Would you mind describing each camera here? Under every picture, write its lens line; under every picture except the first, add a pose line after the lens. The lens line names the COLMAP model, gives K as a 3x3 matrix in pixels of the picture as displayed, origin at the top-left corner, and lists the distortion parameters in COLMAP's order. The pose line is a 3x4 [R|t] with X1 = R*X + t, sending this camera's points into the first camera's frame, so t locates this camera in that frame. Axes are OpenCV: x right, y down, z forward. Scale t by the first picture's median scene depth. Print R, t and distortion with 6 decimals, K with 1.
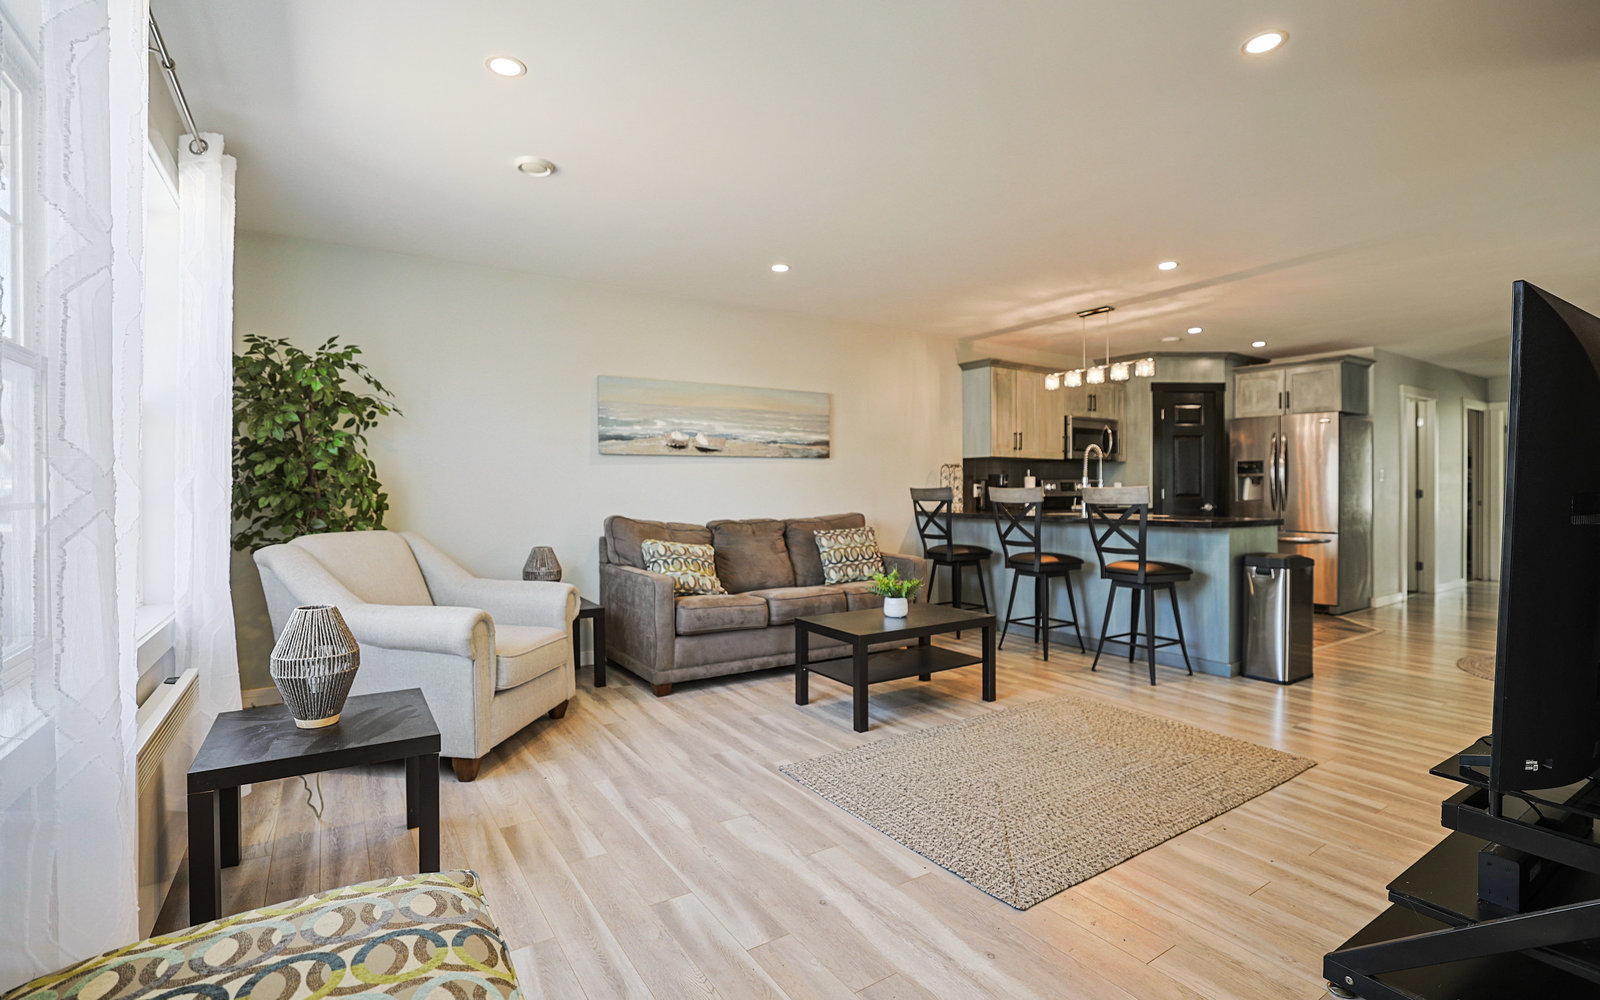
lens RADIAL K [[727.6, 0, 791.3], [0, 727.6, 492.8], [0, 0, 1]] dist [-0.044414, 0.017812]
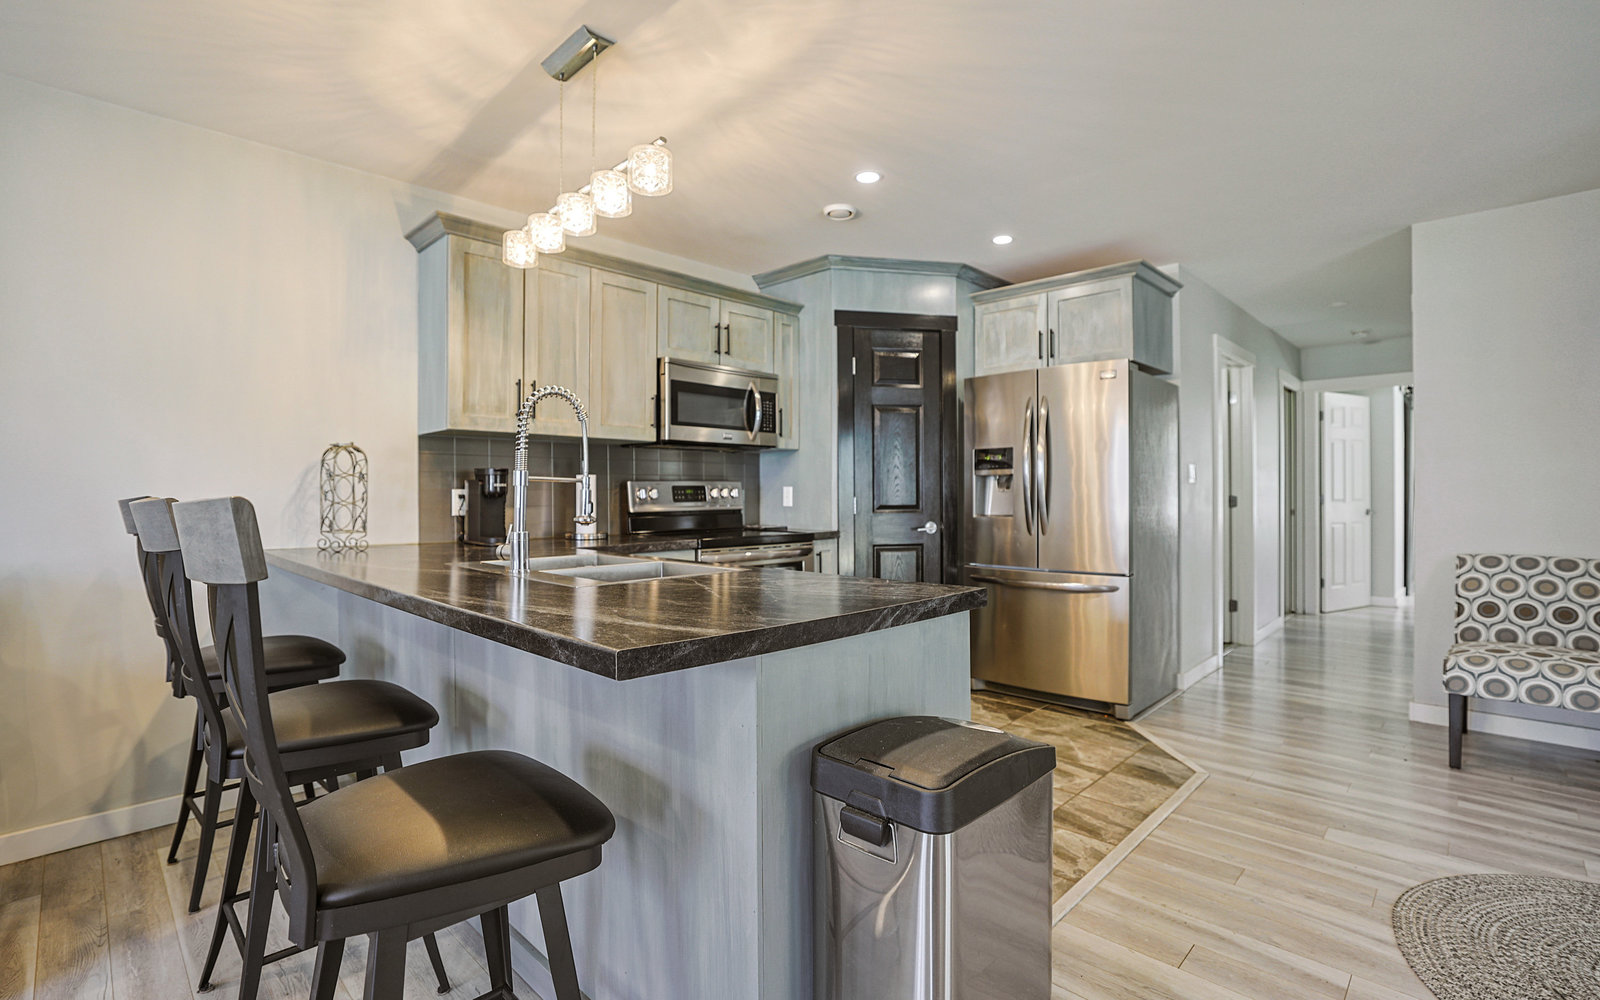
lens RADIAL K [[727.6, 0, 791.3], [0, 727.6, 492.8], [0, 0, 1]] dist [-0.044414, 0.017812]
pose [[0.976869, -0.002210, 0.213829, 0.394370], [0.003492, 0.999978, -0.005620, -0.006362], [-0.213812, 0.006237, 0.976855, 0.513890]]
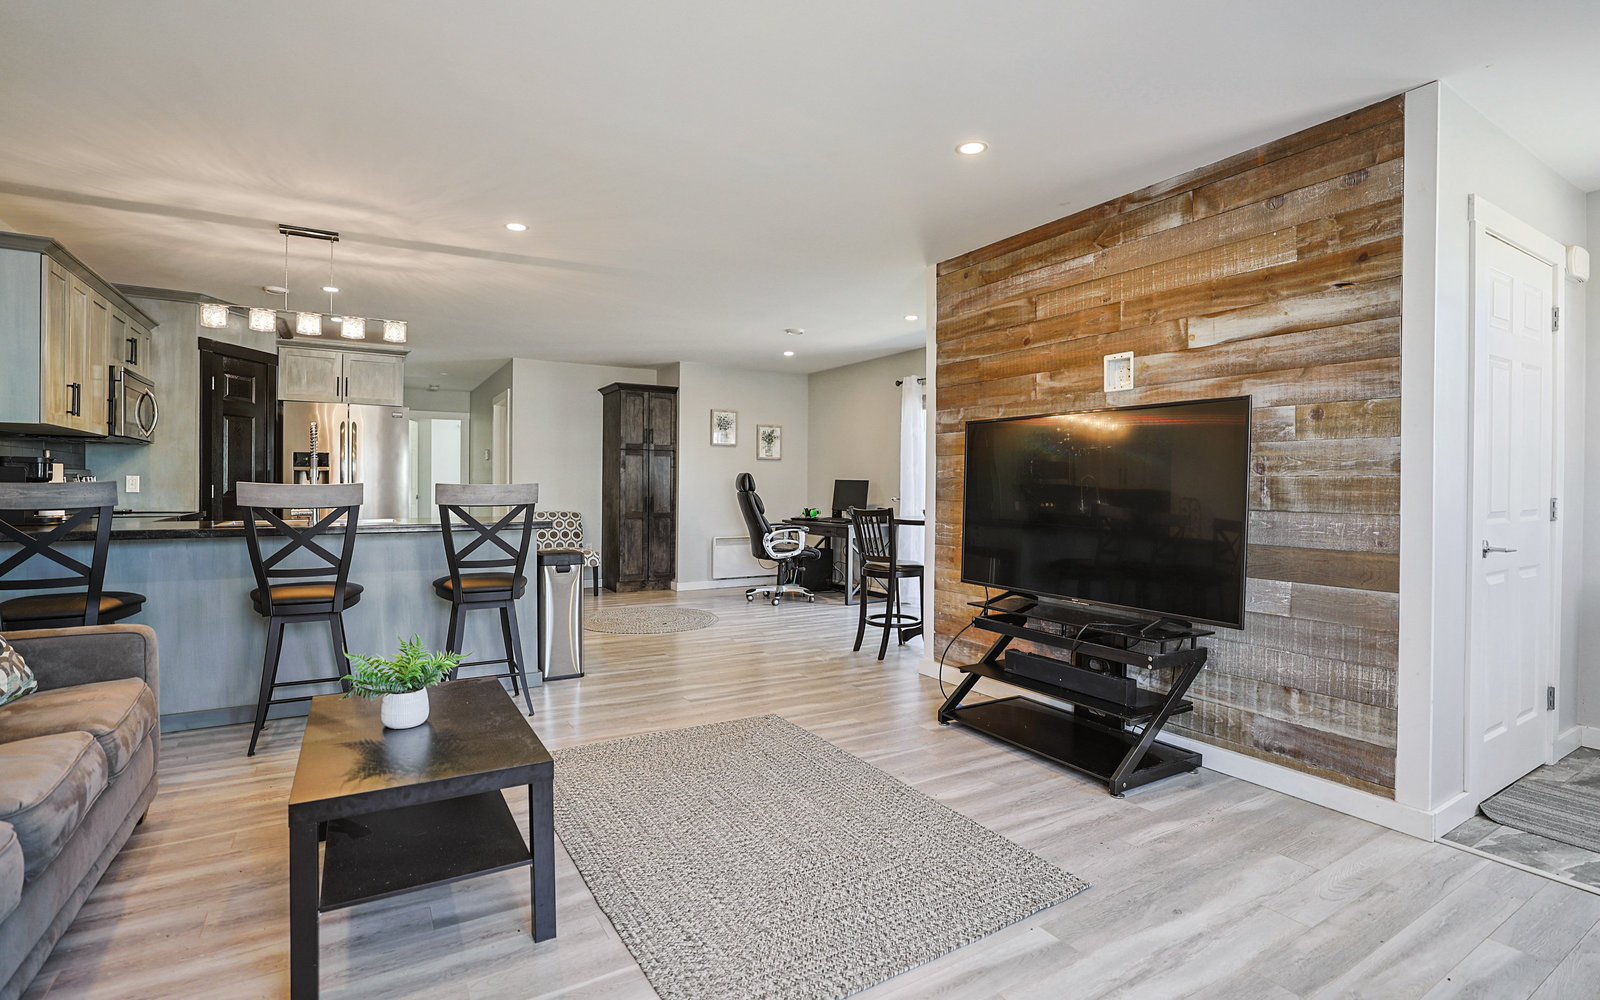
lens RADIAL K [[744.8, 0, 807.1], [0, 744.8, 481.5], [0, 0, 1]] dist [-0.023921, 0.000321]
pose [[0.024414, 0.009171, 0.999660, -0.243849], [0.002859, 0.999953, -0.009243, -0.000695], [-0.999698, 0.003084, 0.024386, 0.433657]]
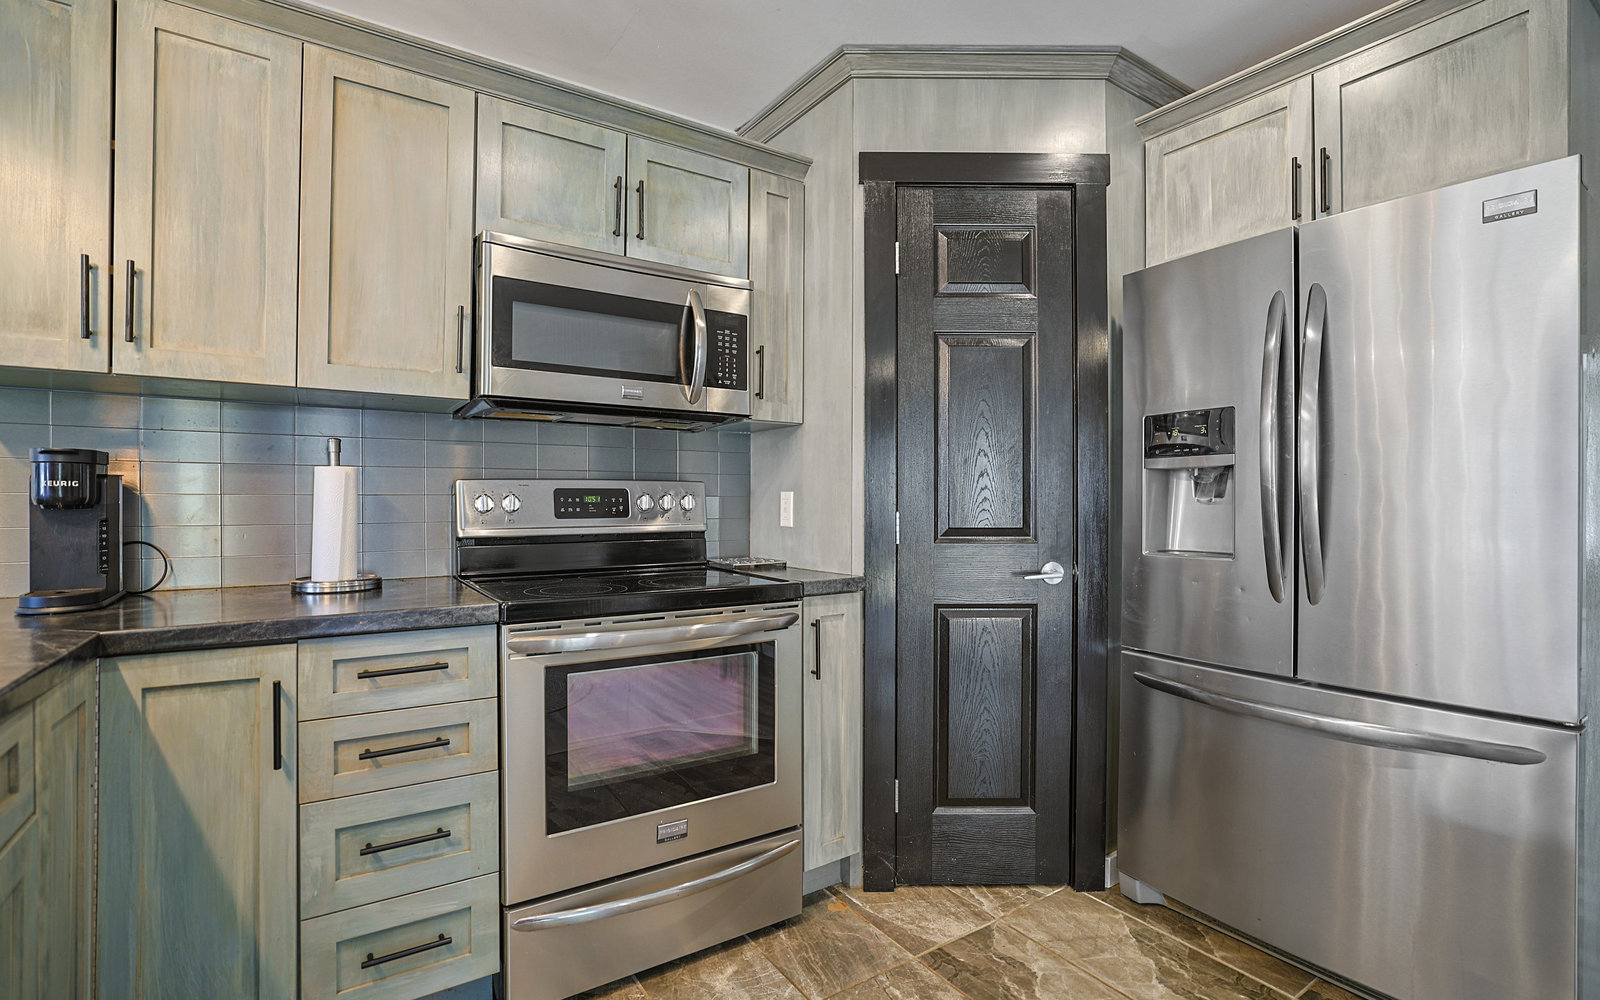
lens RADIAL K [[741.2, 0, 796.8], [0, 741.2, 502.4], [0, 0, 1]] dist [-0.044854, 0.019642]
pose [[0.999788, 0.003098, 0.020364, 0.537881], [-0.003023, 0.999989, -0.003710, -0.008884], [-0.020375, 0.003648, 0.999786, 0.801106]]
